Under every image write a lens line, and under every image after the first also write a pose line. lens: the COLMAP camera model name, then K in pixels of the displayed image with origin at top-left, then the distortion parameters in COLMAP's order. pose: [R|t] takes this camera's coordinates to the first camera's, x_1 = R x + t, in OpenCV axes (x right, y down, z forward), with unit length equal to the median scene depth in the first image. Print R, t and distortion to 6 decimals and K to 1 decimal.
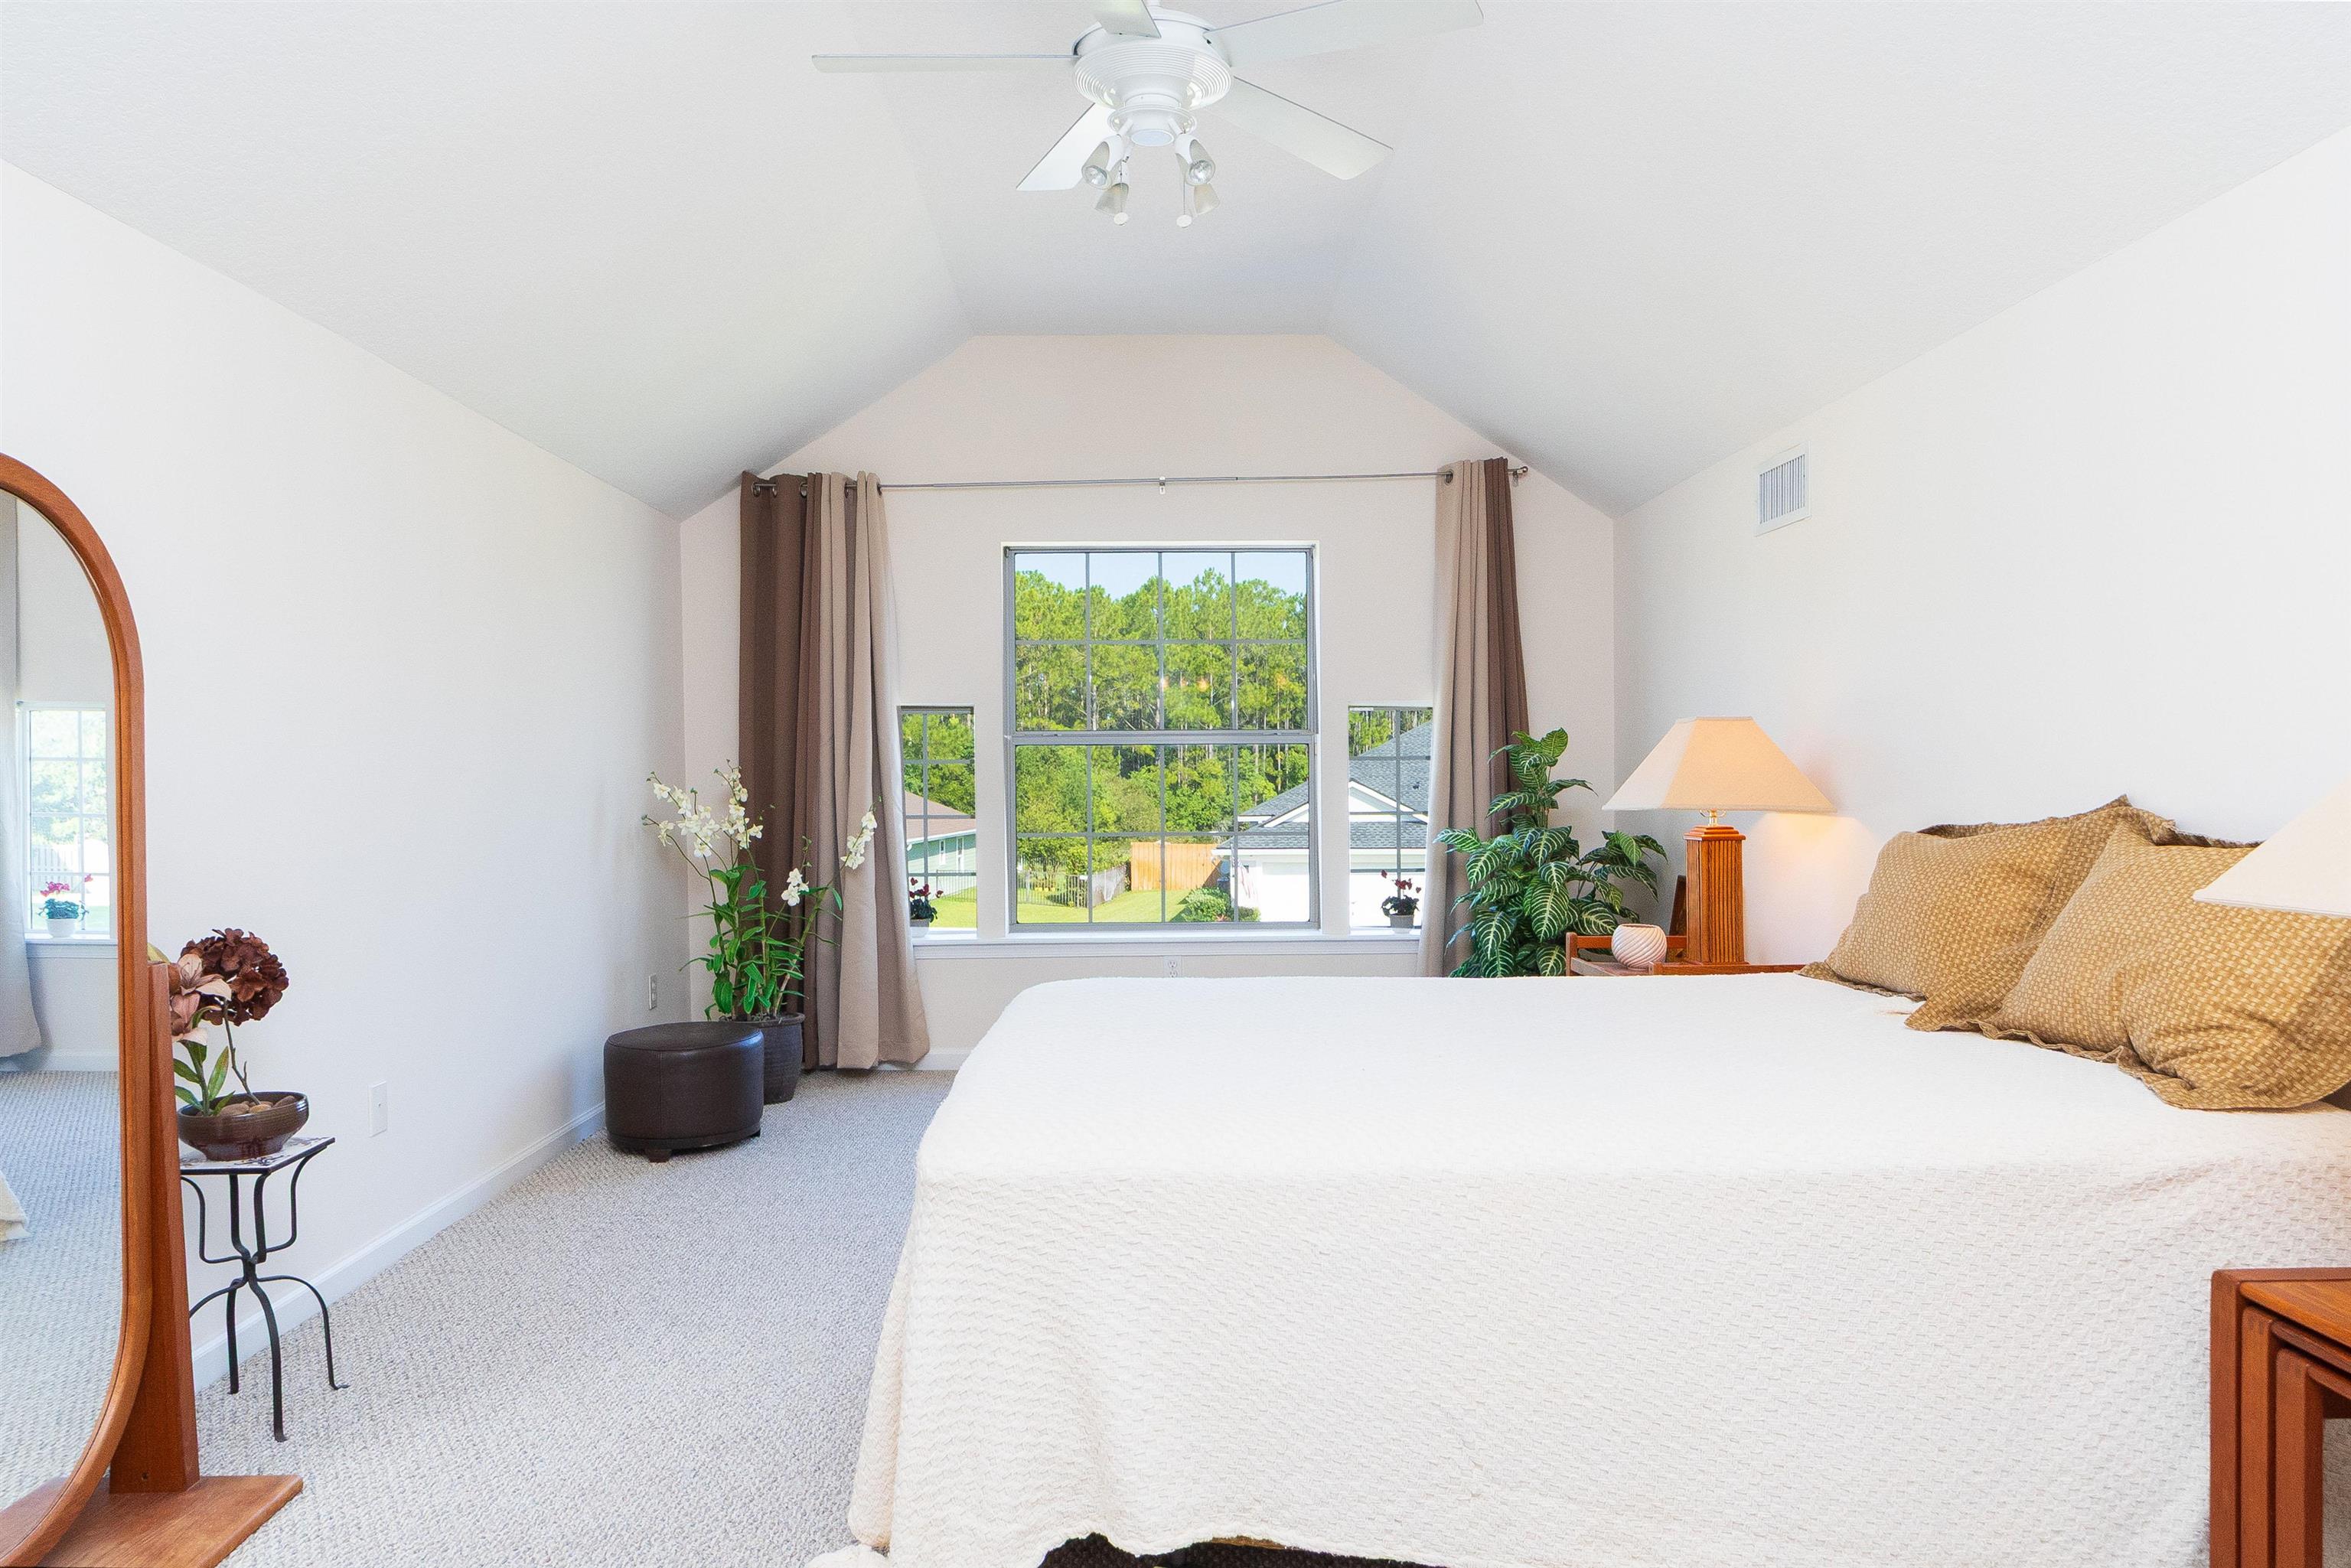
lens RADIAL K [[1474.4, 0, 1175.5], [0, 1474.4, 784.0], [0, 0, 1]] dist [-0.006348, -0.004228]
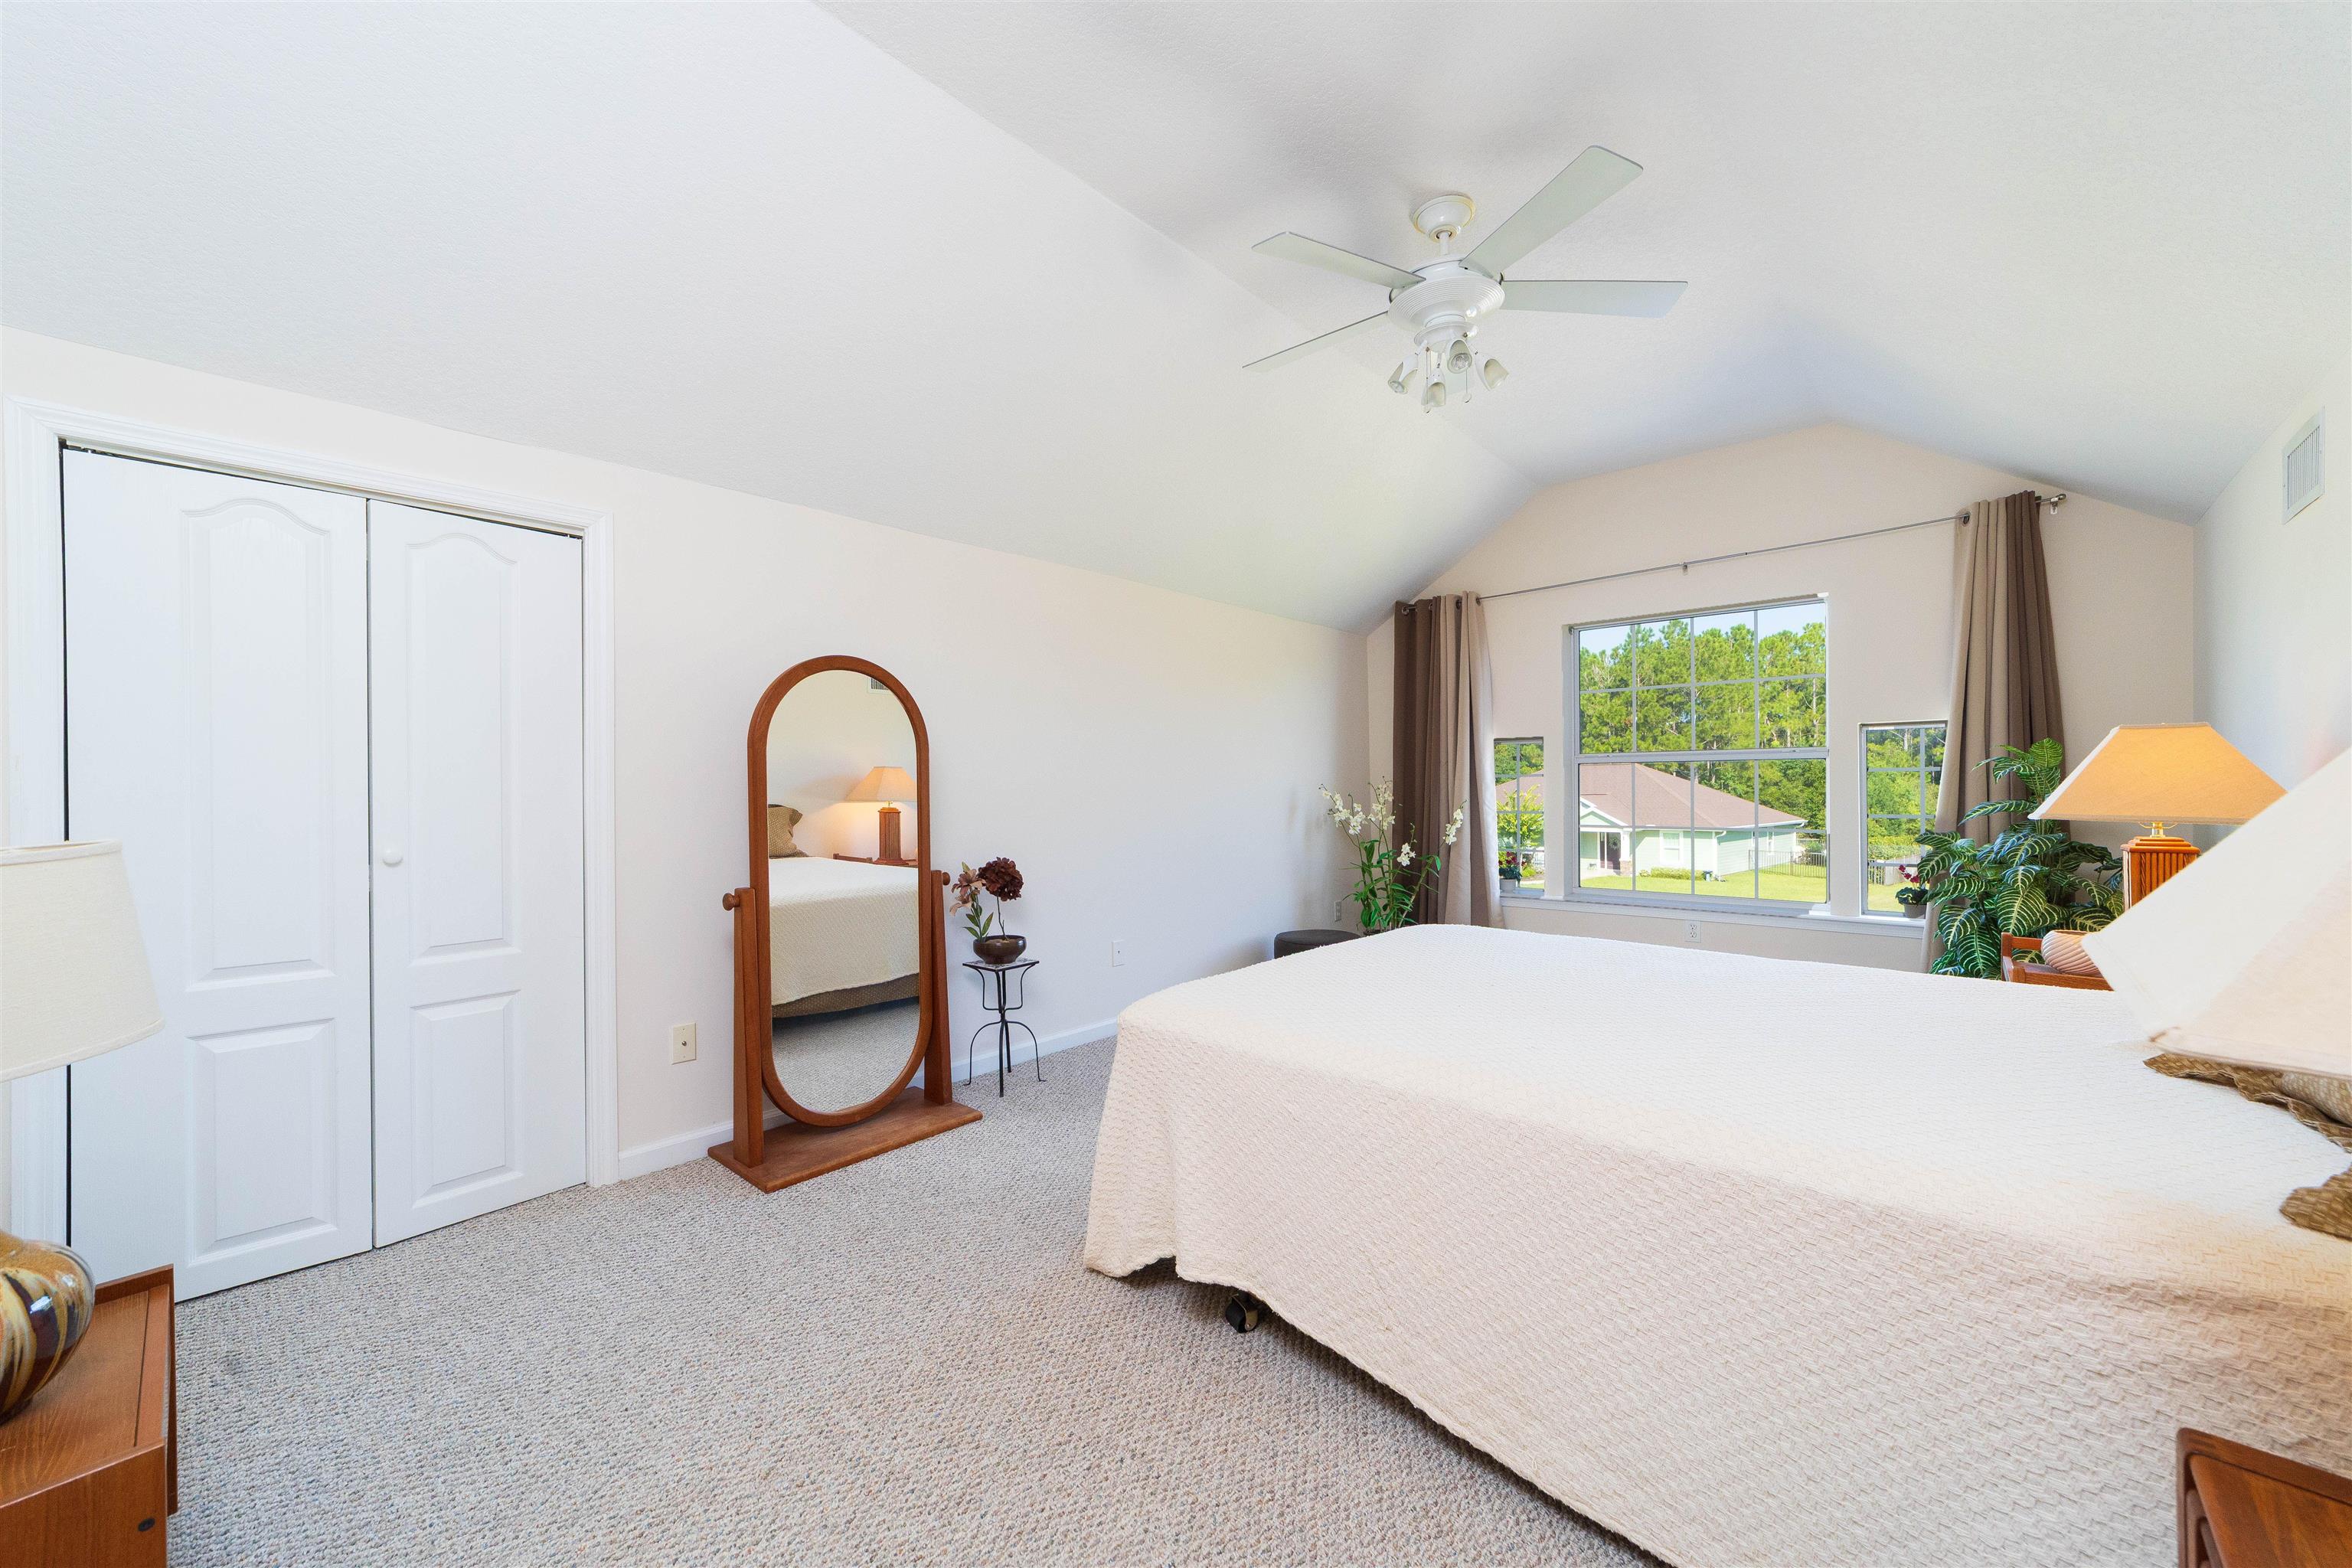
lens RADIAL K [[895.8, 0, 1178.9], [0, 895.8, 790.7], [0, 0, 1]] dist [-0.002362, 0.000618]
pose [[0.732090, 0.002413, -0.681203, 0.229491], [-0.000726, 0.999996, 0.002762, -0.002825], [0.681207, -0.001528, 0.732089, 0.102833]]
